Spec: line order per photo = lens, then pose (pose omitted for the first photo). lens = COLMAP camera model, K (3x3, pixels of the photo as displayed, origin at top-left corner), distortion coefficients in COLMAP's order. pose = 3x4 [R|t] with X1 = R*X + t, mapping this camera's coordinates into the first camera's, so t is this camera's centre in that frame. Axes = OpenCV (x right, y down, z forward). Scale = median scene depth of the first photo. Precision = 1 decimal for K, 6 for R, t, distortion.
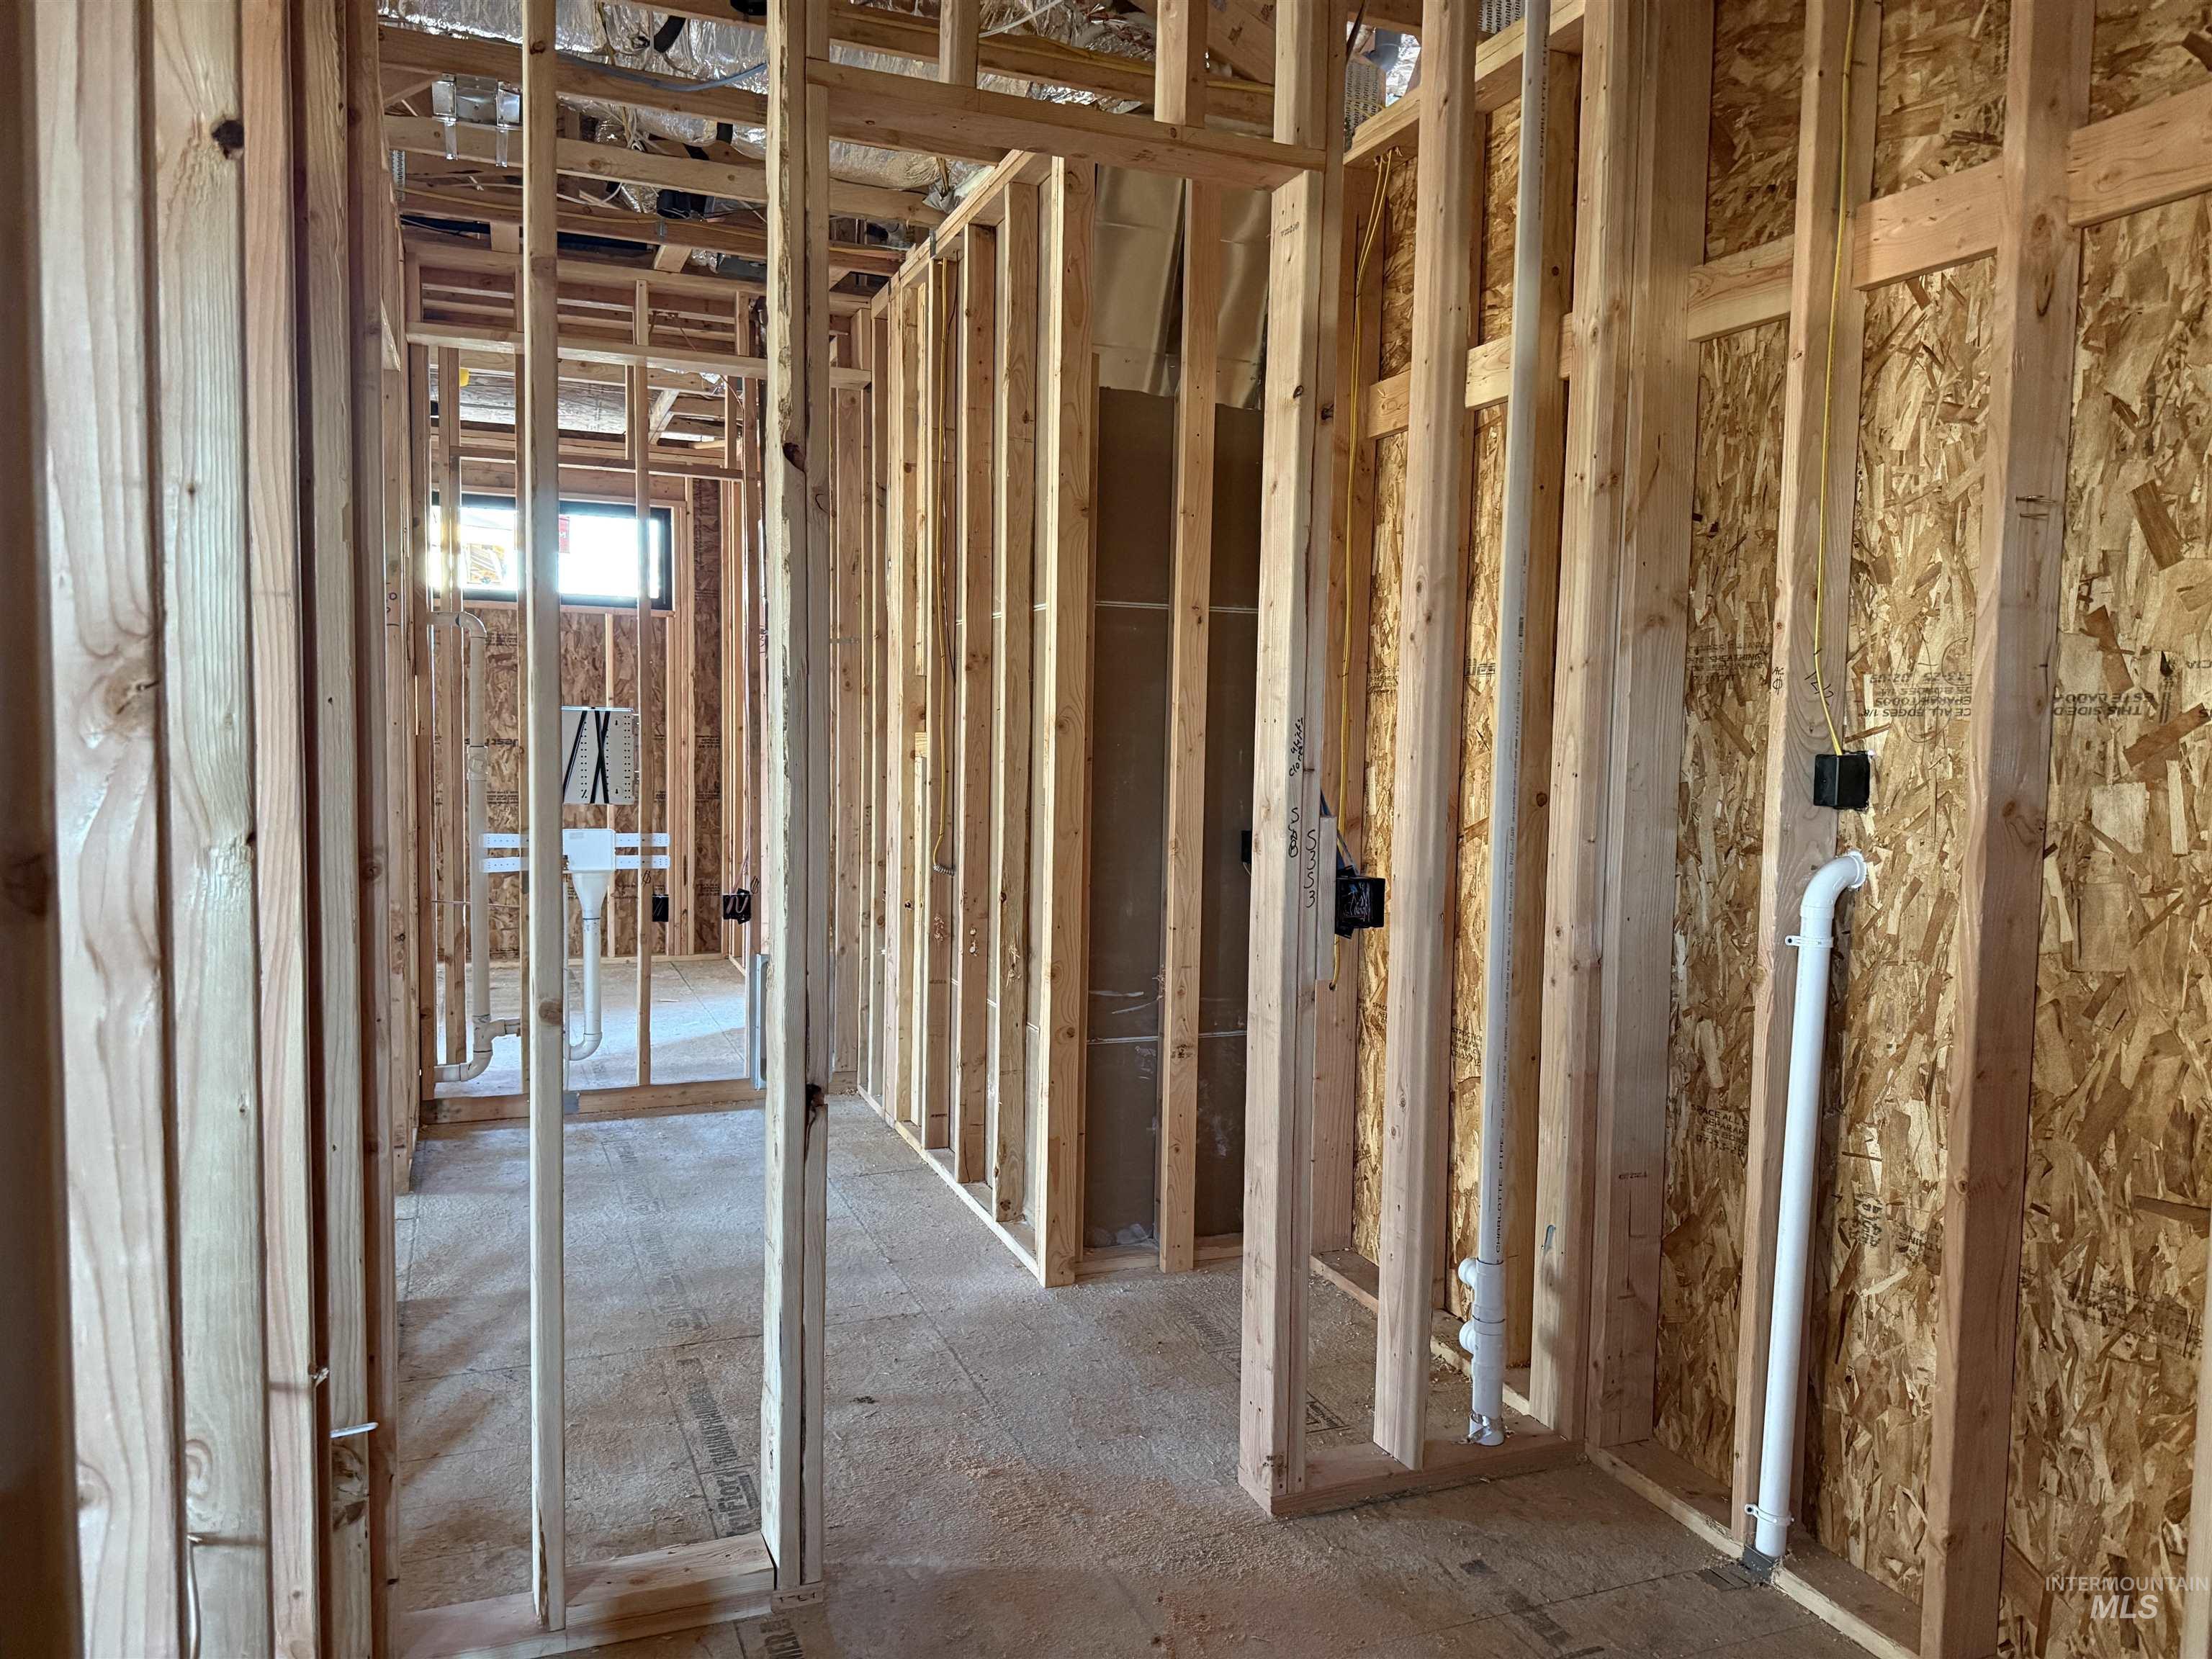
lens RADIAL K [[1548.4, 0, 1106.0], [0, 1548.4, 829.5], [0, 0, 1]] dist [0.088572, -0.001396]
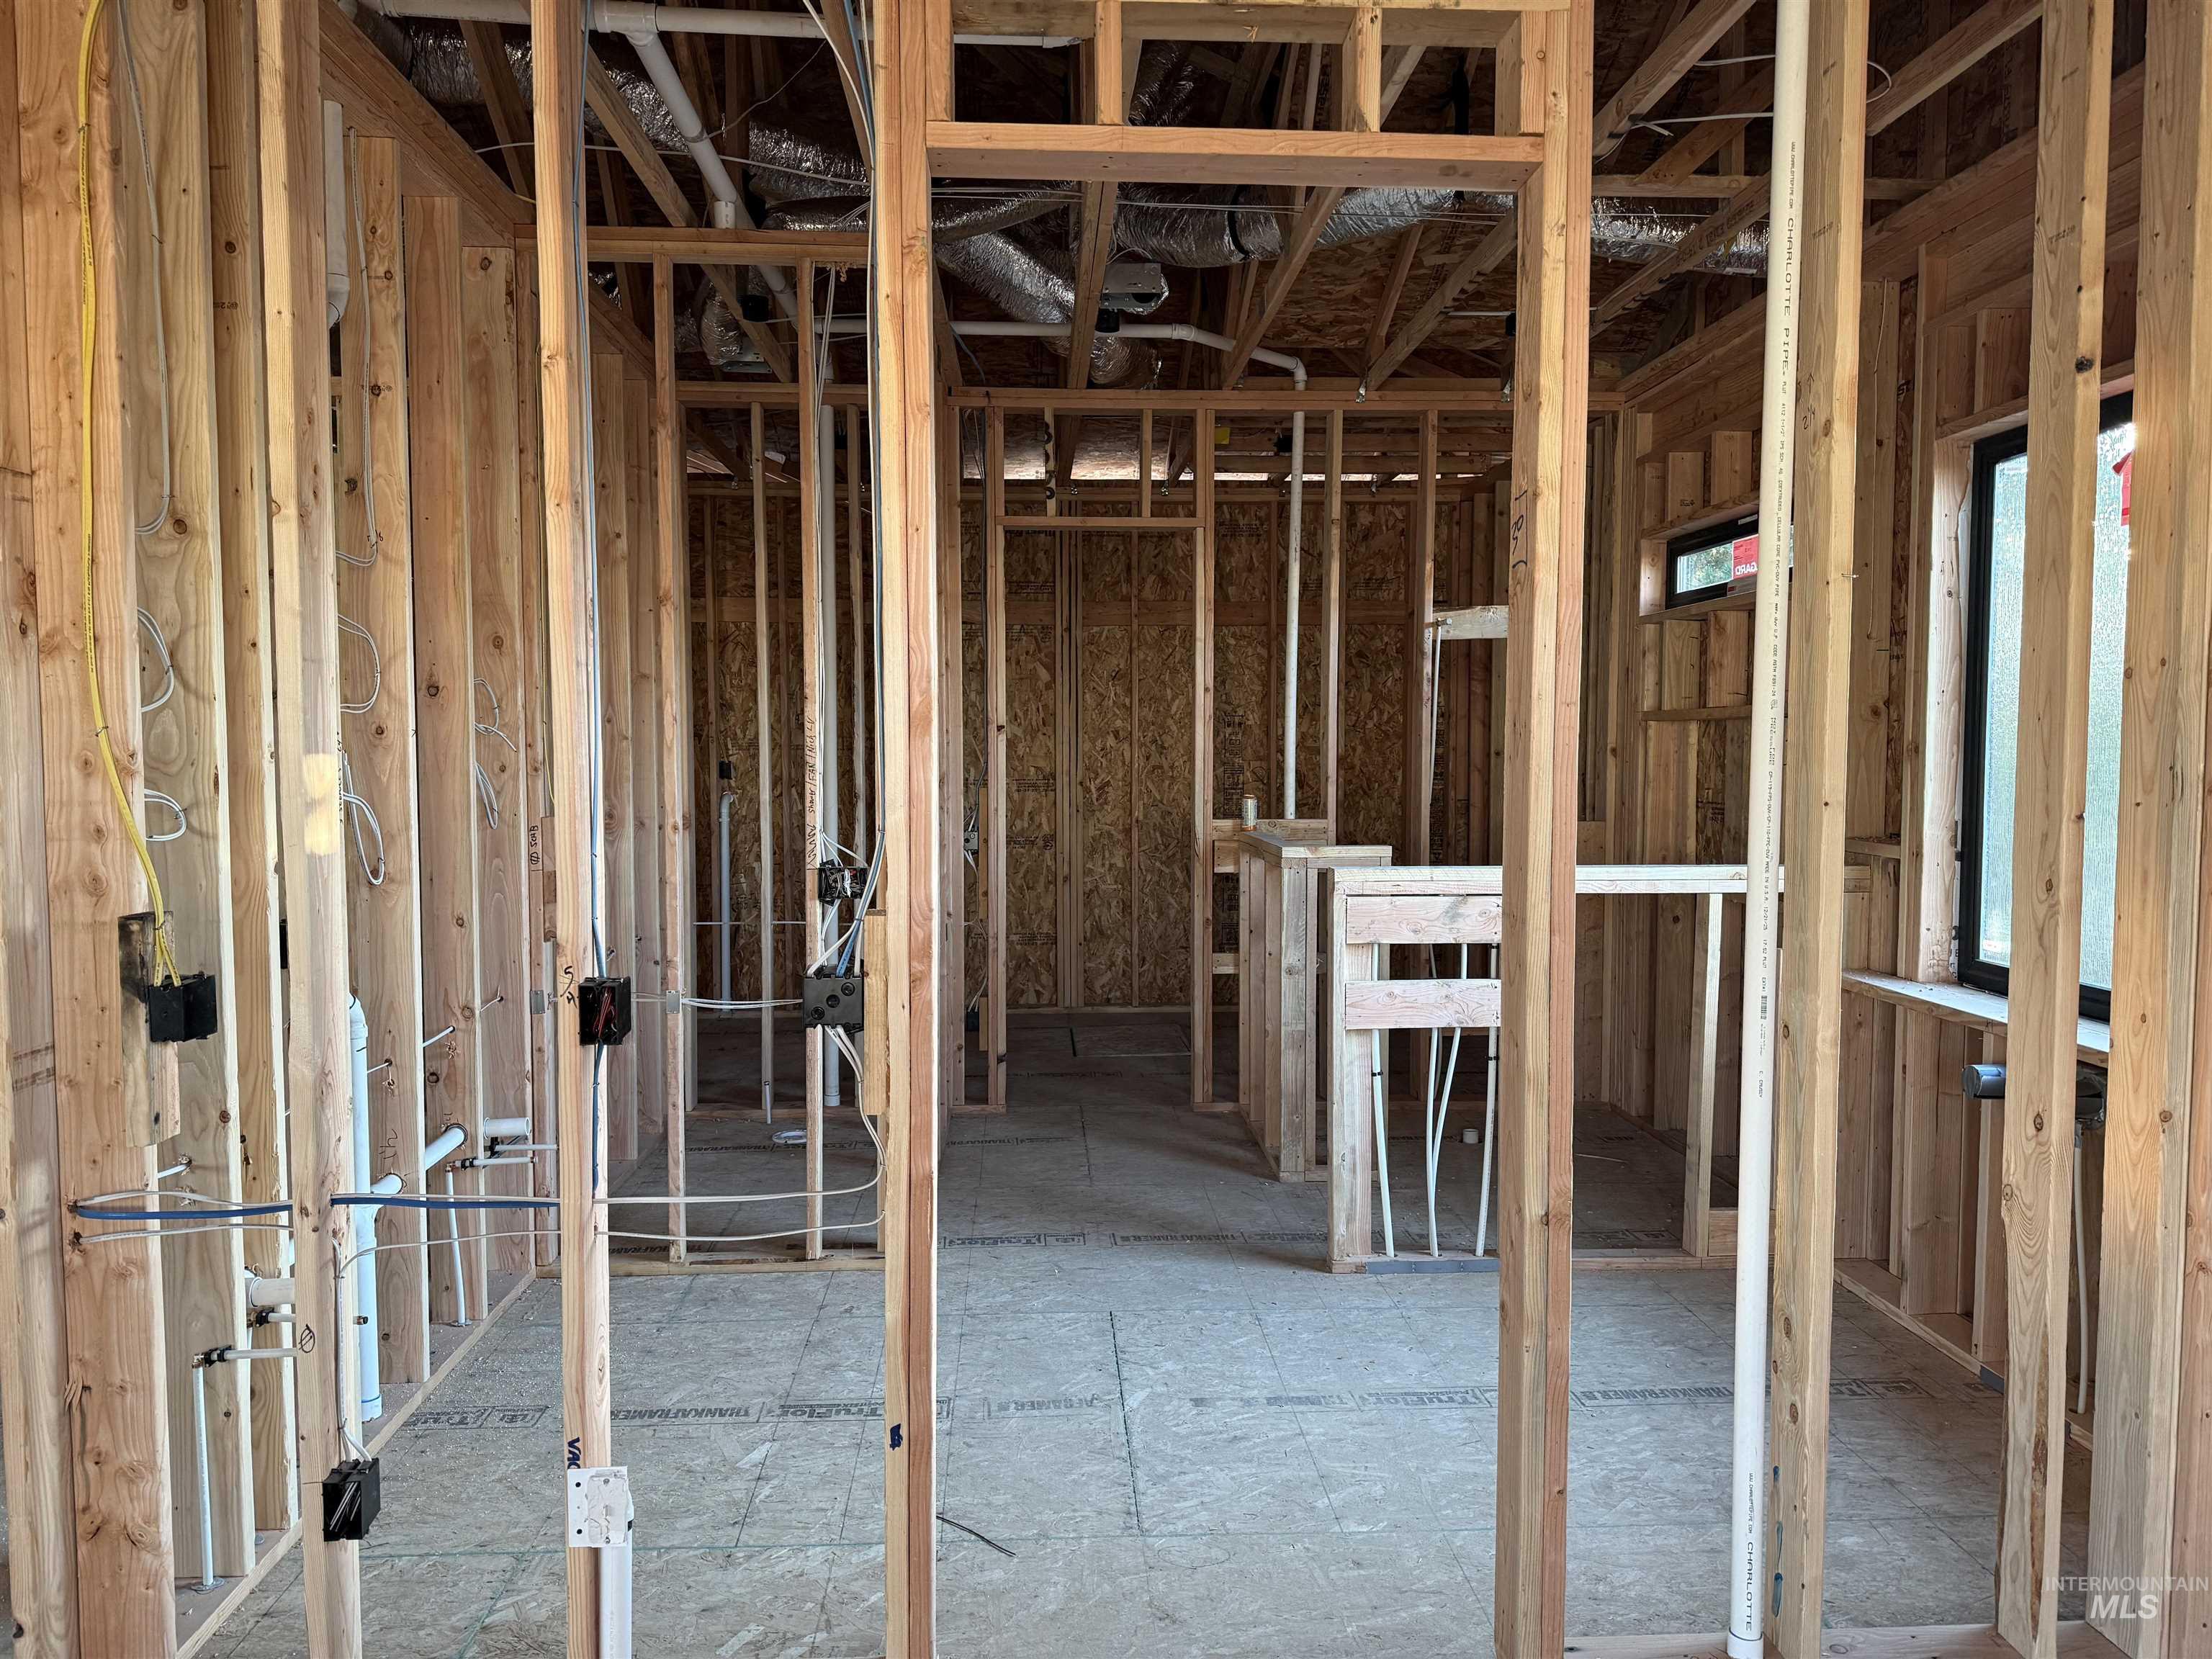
lens RADIAL K [[1548.4, 0, 1106.0], [0, 1548.4, 829.5], [0, 0, 1]] dist [0.088572, -0.001396]
pose [[0.315658, -0.071881, 0.946146, -2.399792], [0.072044, 0.996064, 0.051638, -0.018901], [-0.946134, 0.051864, 0.319594, -0.785285]]
